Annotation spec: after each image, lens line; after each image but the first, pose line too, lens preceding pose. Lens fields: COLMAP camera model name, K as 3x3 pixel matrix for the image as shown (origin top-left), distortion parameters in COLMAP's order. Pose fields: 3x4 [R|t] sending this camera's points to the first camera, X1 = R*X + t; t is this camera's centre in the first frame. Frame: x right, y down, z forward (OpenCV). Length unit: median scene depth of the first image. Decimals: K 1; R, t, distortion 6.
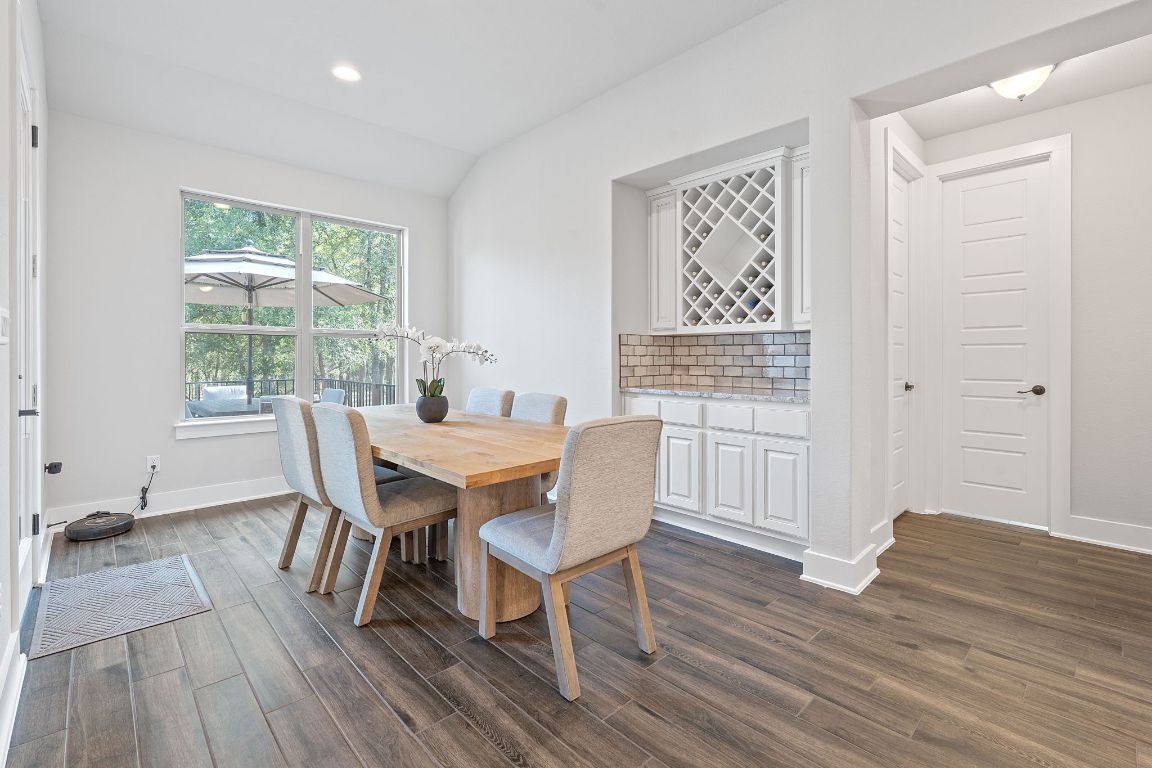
lens RADIAL K [[513.1, 0, 571.7], [0, 513.1, 356.6], [0, 0, 1]] dist [-0.005722, -0.001797]
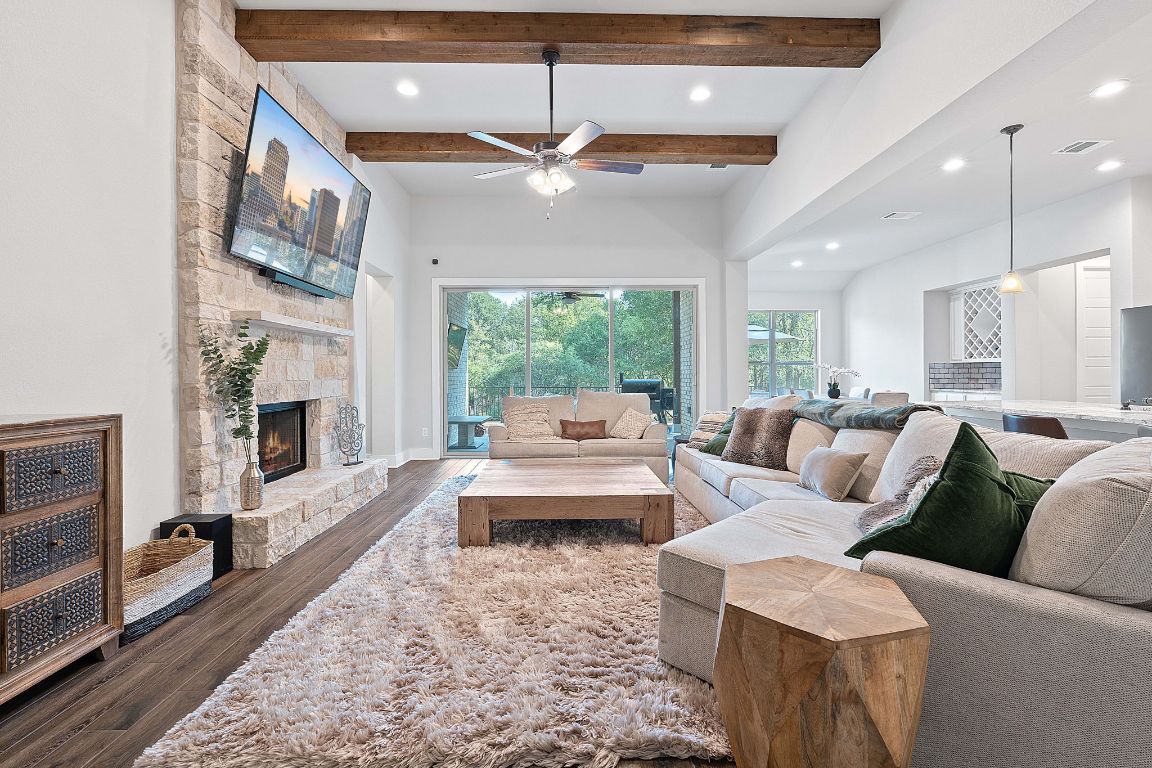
lens RADIAL K [[513.1, 0, 575.5], [0, 513.1, 376.6], [0, 0, 1]] dist [-0.005722, -0.001797]
pose [[0.745179, -0.004043, -0.666852, 0.425431], [0.006472, 0.999978, 0.001169, -0.000631], [0.666833, -0.005187, 0.745189, -1.587043]]
